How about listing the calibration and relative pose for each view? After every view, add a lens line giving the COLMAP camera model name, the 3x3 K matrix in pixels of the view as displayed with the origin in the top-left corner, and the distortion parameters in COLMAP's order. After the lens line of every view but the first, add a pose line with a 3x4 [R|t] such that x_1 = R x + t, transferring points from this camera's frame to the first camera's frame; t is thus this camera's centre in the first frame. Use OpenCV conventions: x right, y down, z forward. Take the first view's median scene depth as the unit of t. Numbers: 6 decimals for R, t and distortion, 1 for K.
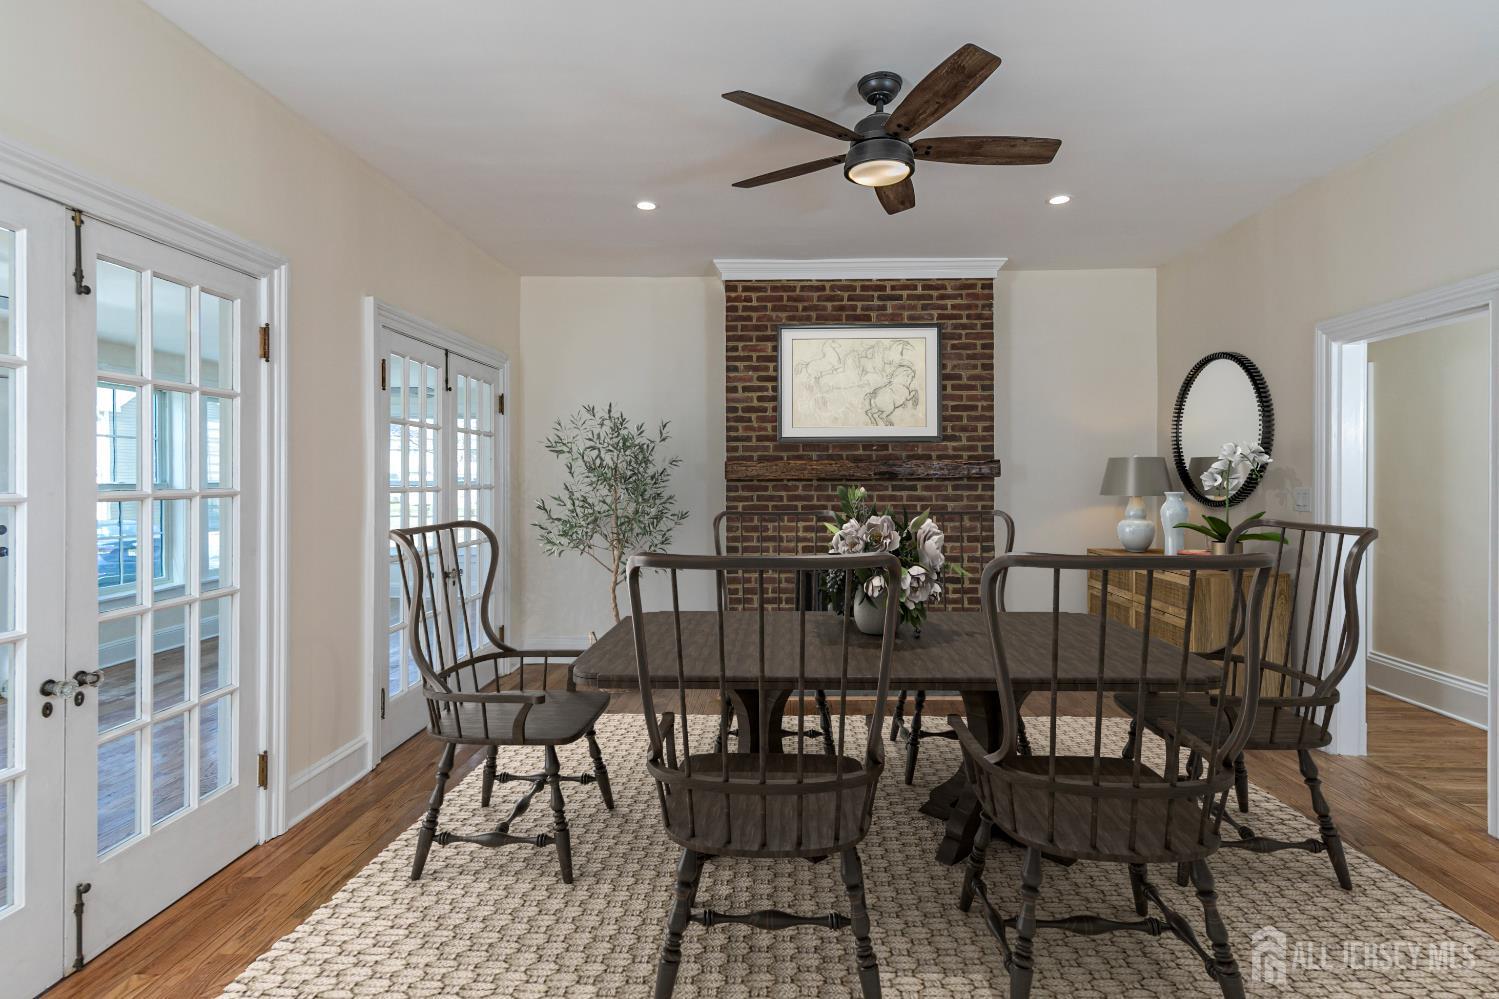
lens RADIAL K [[745.9, 0, 754.3], [0, 745.9, 476.5], [0, 0, 1]] dist [0.001057, -0.000256]
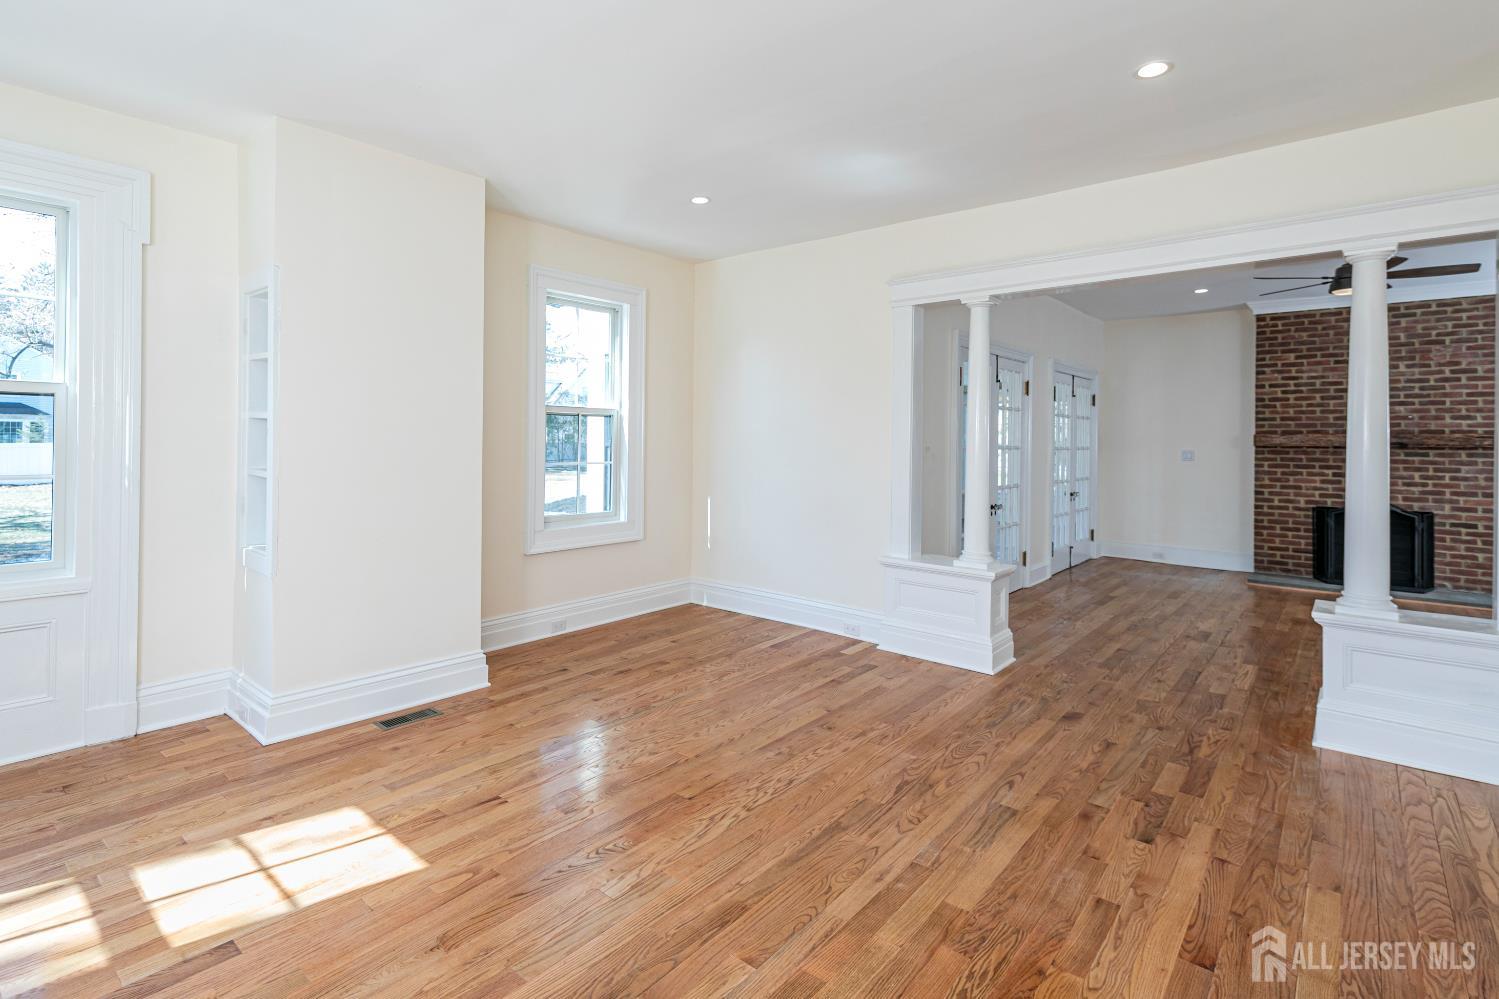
lens RADIAL K [[706.4, 0, 744.2], [0, 706.4, 441.1], [0, 0, 1]] dist [-0.000815, -0.001123]
pose [[0.789238, 0.011035, -0.613989, 0.023608], [-0.014101, 0.999901, -0.000155, 0.008304], [0.613926, 0.008780, 0.789315, -0.761165]]
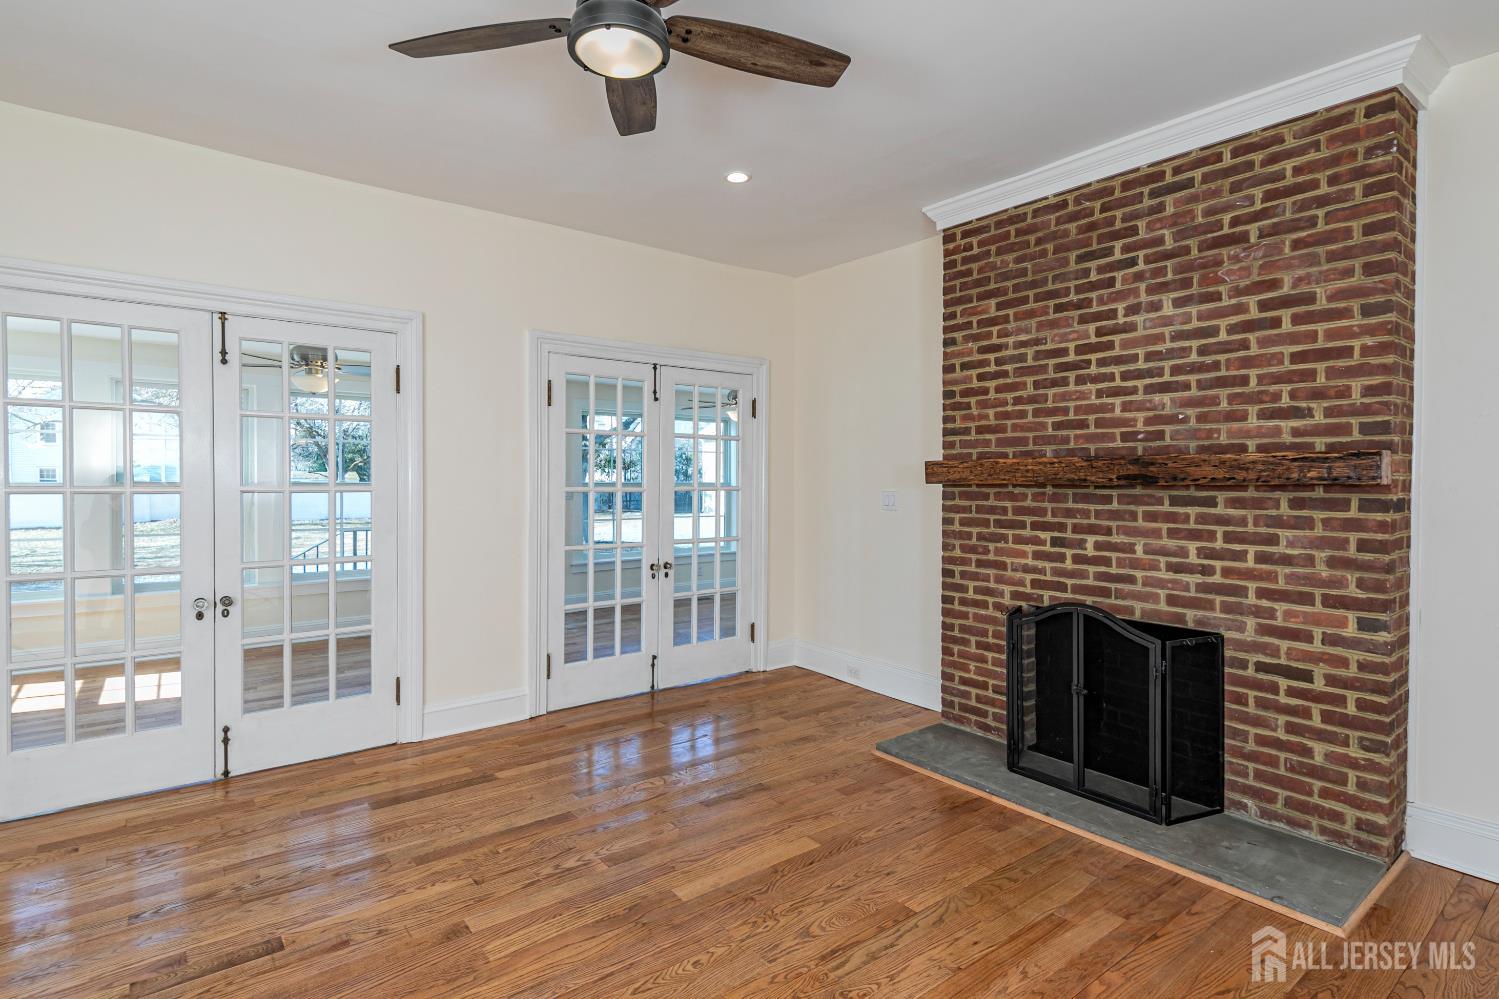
lens RADIAL K [[727.6, 0, 740.9], [0, 727.6, 493.0], [0, 0, 1]] dist [0.005085, -0.000200]
pose [[0.636323, 0.020267, -0.771156, 0.421946], [-0.006548, 0.999761, 0.020871, -0.001272], [0.771395, -0.008231, 0.636303, 0.347145]]
